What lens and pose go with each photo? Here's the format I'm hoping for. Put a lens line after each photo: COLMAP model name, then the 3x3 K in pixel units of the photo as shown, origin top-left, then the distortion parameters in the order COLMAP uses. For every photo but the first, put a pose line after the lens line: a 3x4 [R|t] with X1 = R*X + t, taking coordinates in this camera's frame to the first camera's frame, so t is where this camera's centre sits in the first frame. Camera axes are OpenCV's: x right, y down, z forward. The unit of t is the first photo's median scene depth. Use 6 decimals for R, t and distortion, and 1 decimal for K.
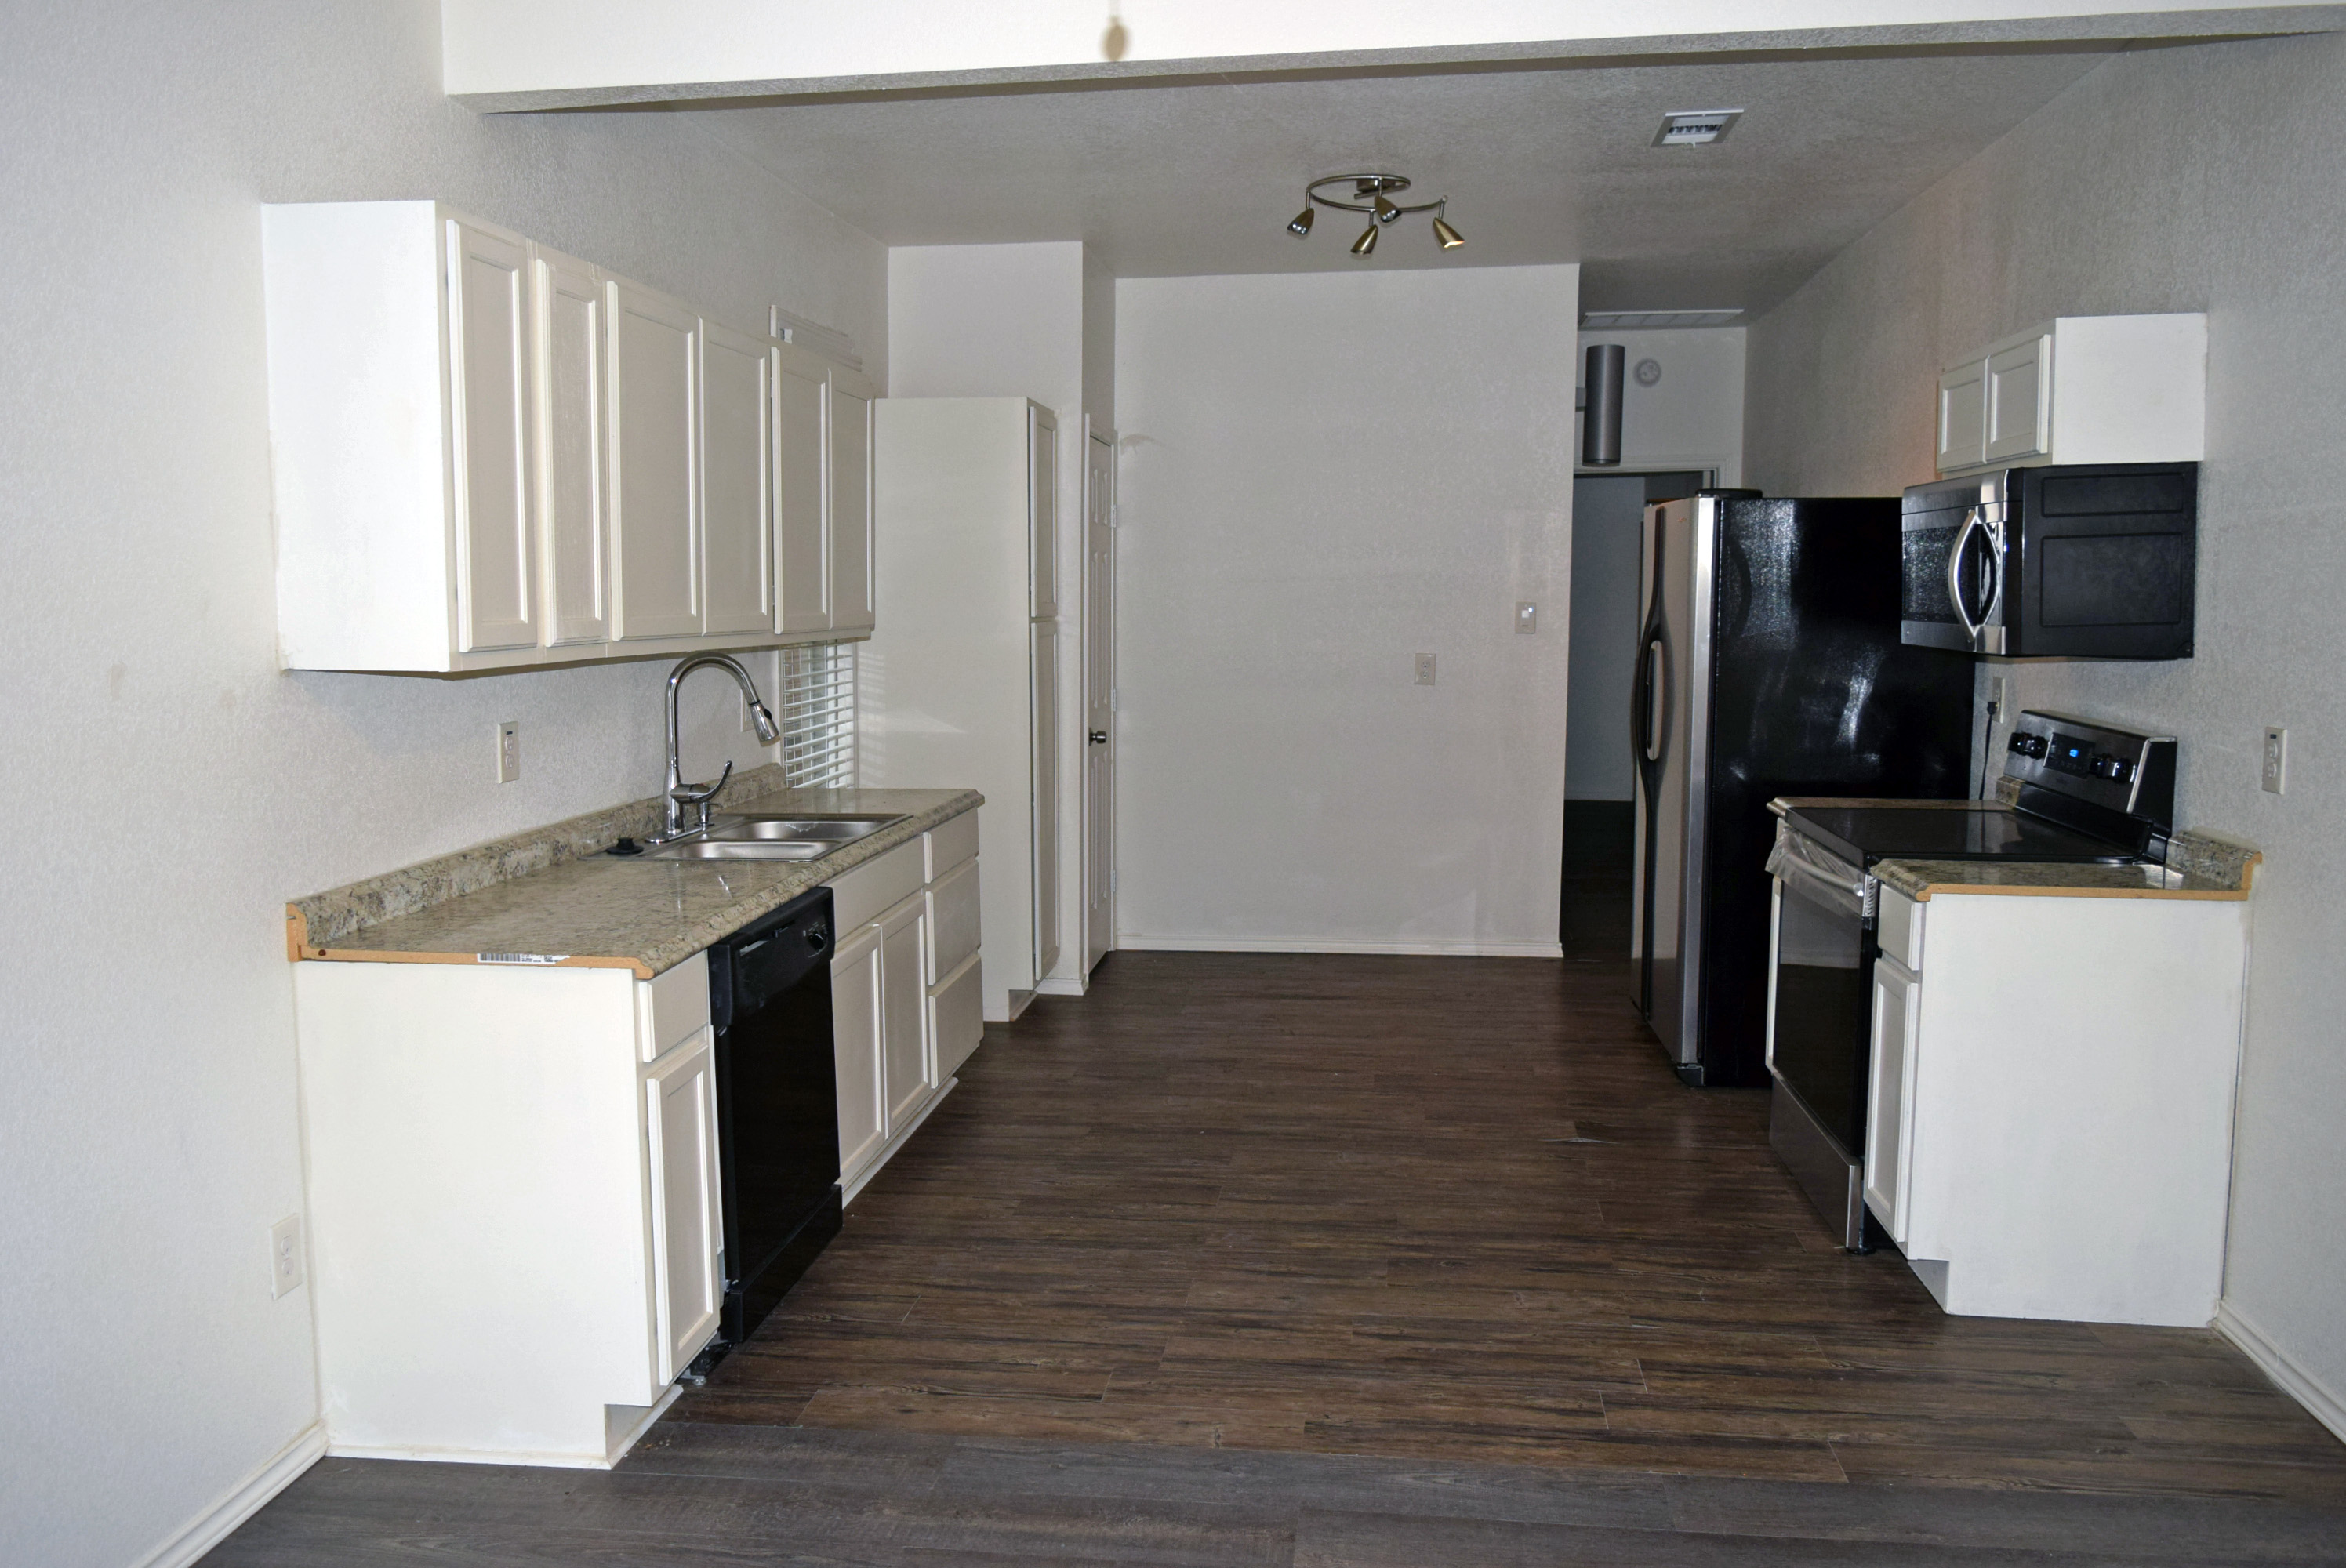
lens RADIAL K [[1825.1, 0, 1161.6], [0, 1825.1, 772.1], [0, 0, 1]] dist [-0.014287, 0.002115]
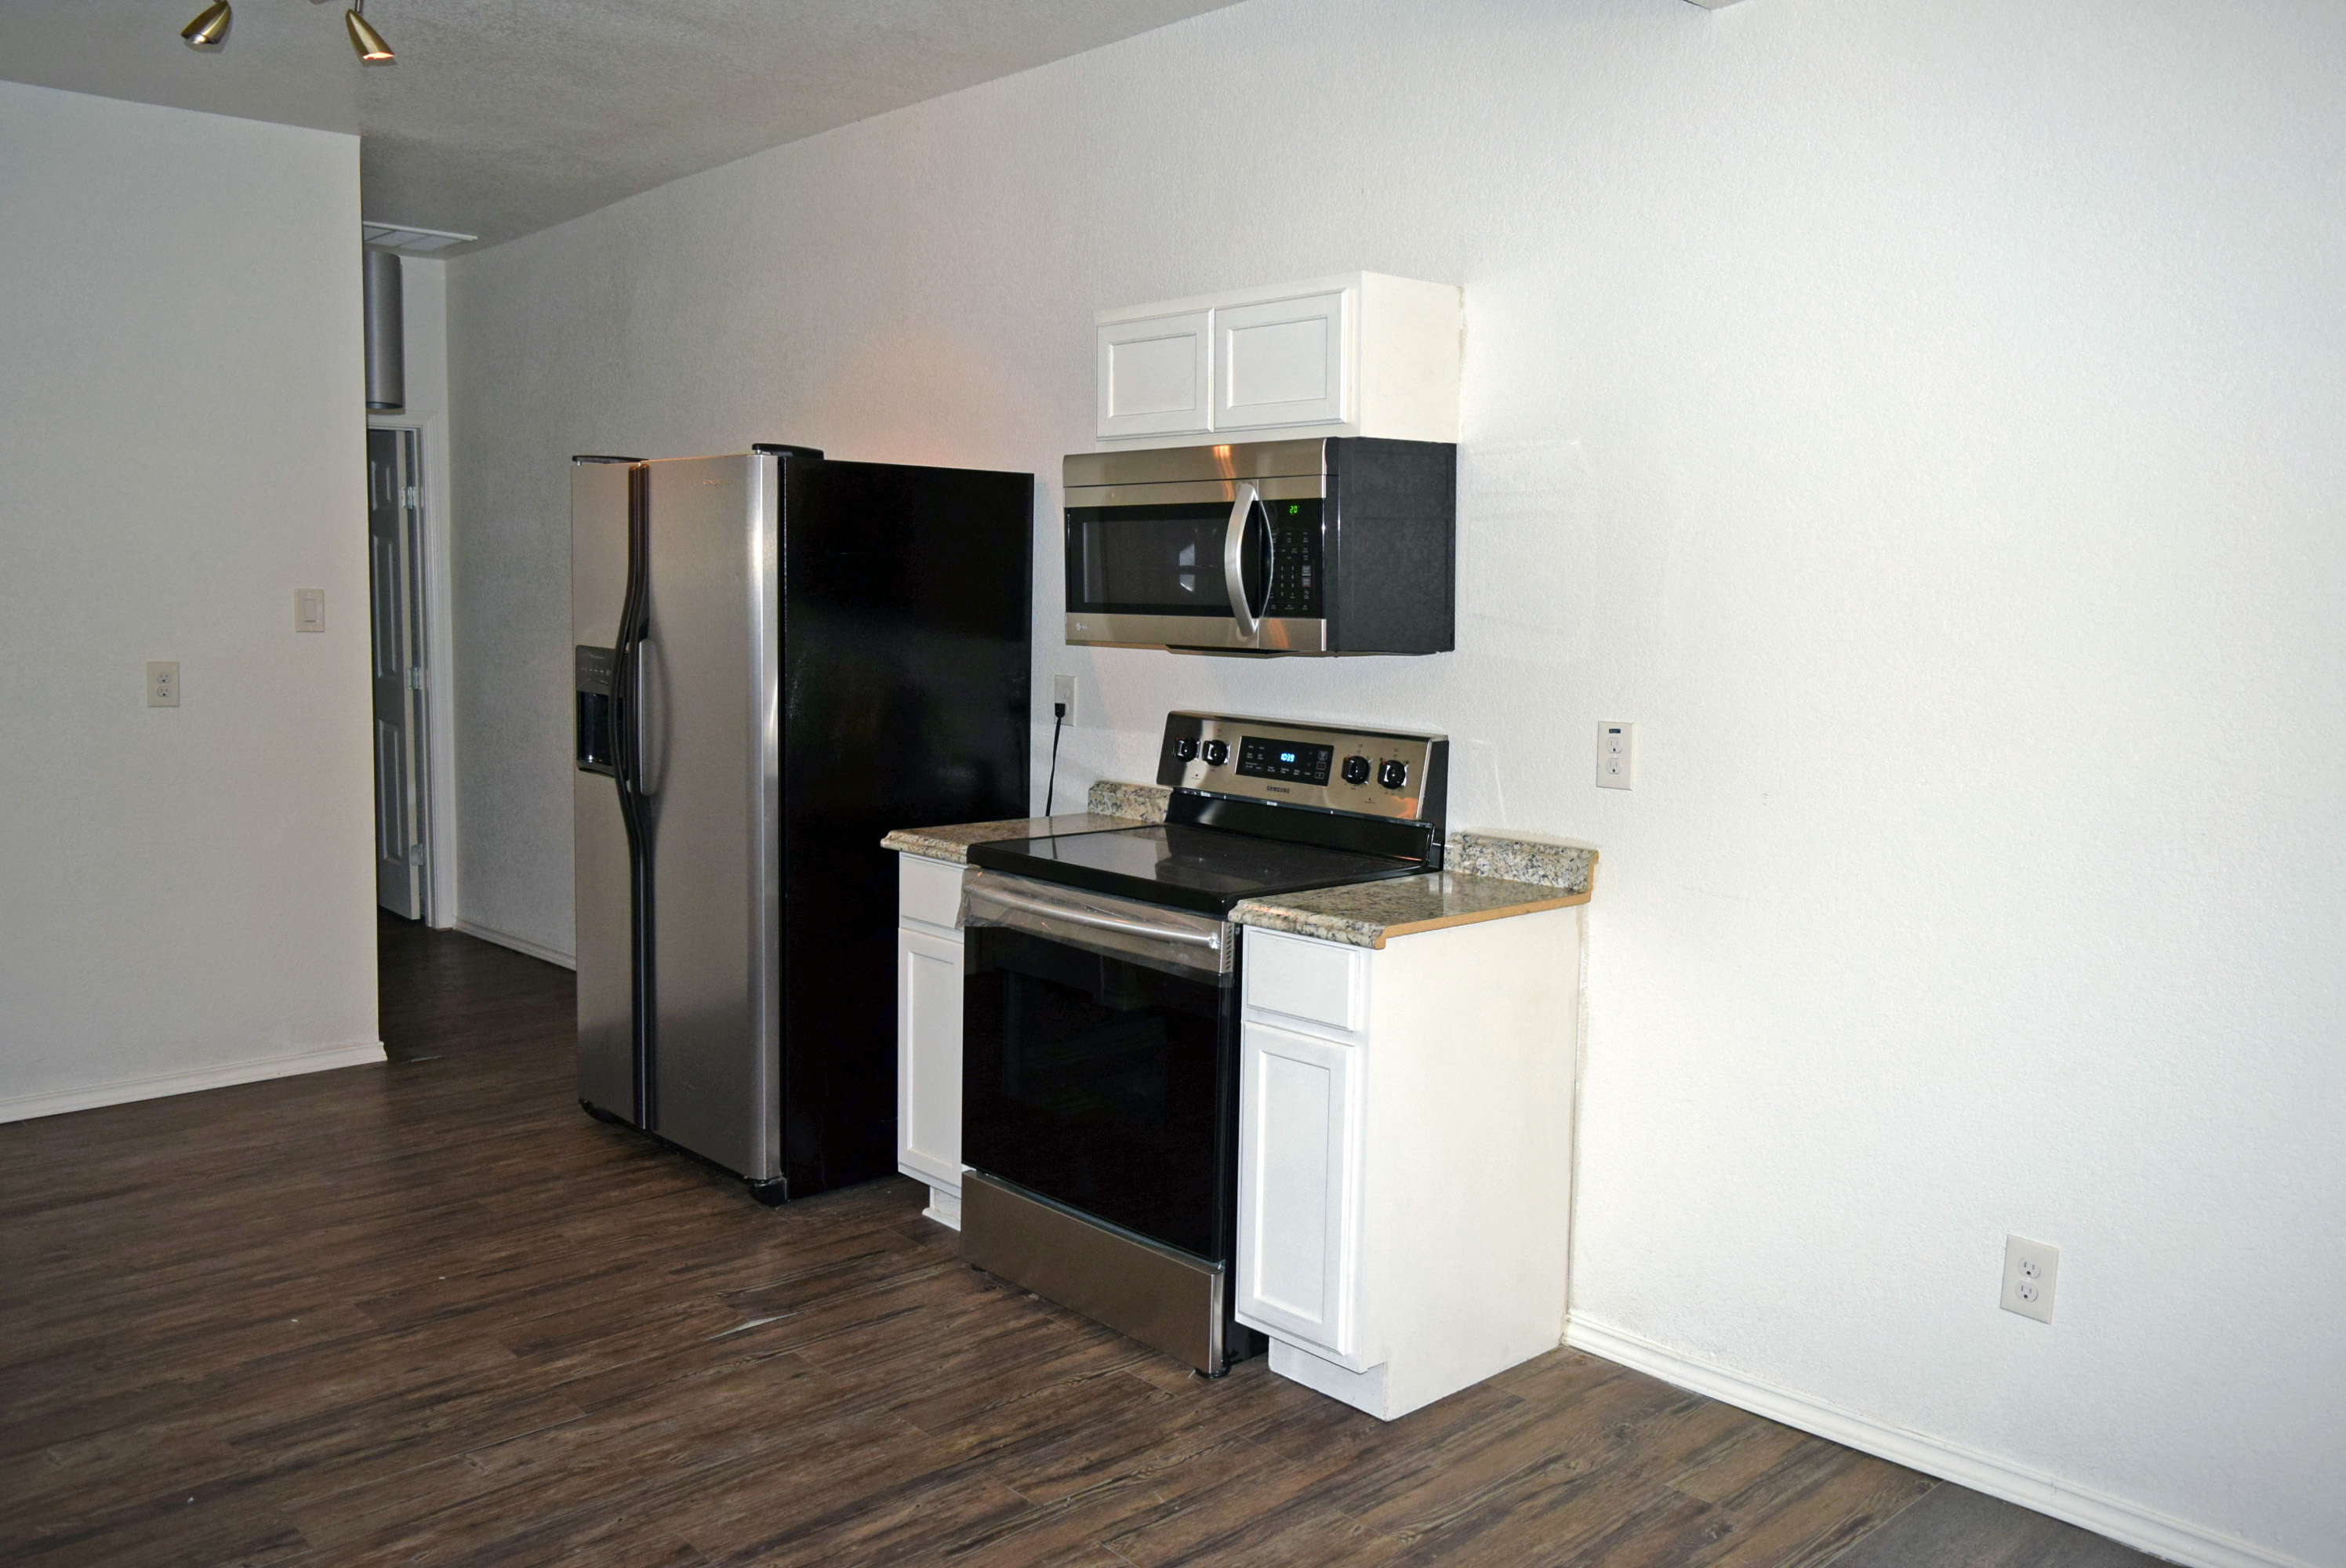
lens RADIAL K [[1825.1, 0, 1161.6], [0, 1825.1, 772.1], [0, 0, 1]] dist [-0.014287, 0.002115]
pose [[0.644626, -0.067980, 0.761469, -0.248737], [0.064701, 0.997316, 0.034262, -0.040333], [-0.761755, 0.027181, 0.647295, 0.476005]]
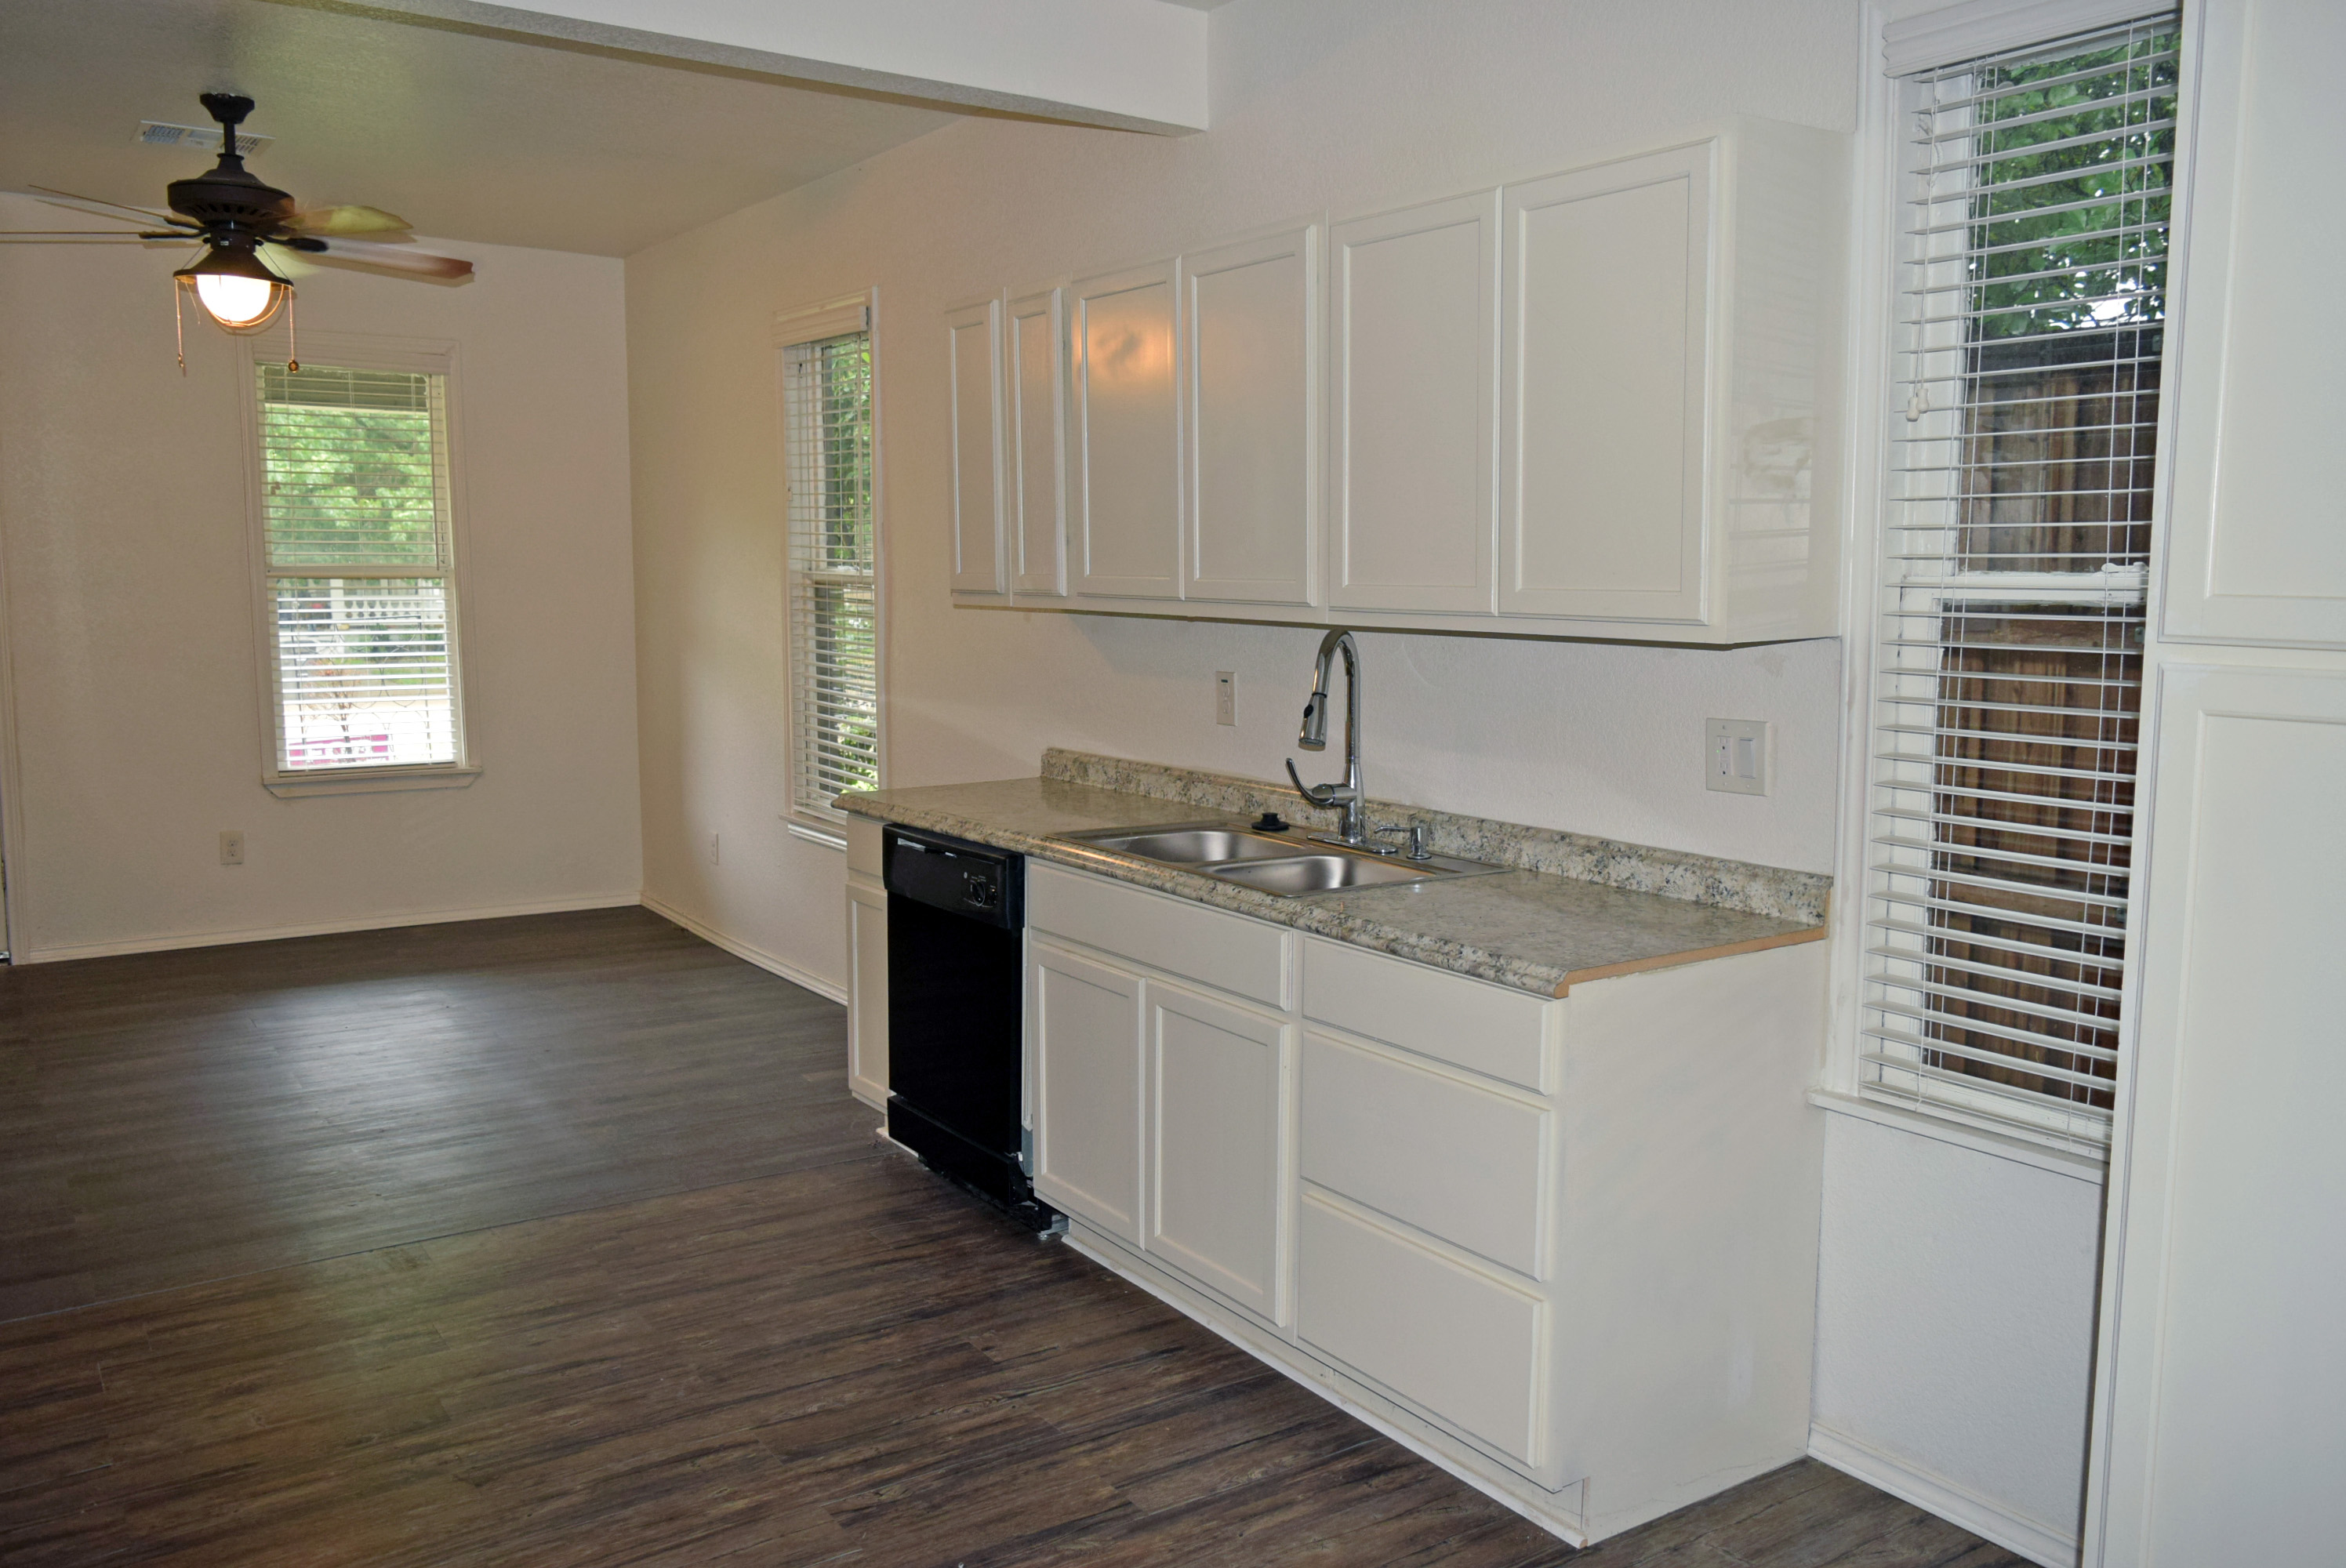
lens RADIAL K [[1825.1, 0, 1161.6], [0, 1825.1, 772.1], [0, 0, 1]] dist [-0.014287, 0.002115]
pose [[-0.748548, 0.076493, -0.658654, 0.382394], [-0.067032, 0.979506, 0.189936, -0.165584], [0.659684, 0.186326, -0.728079, 1.699036]]
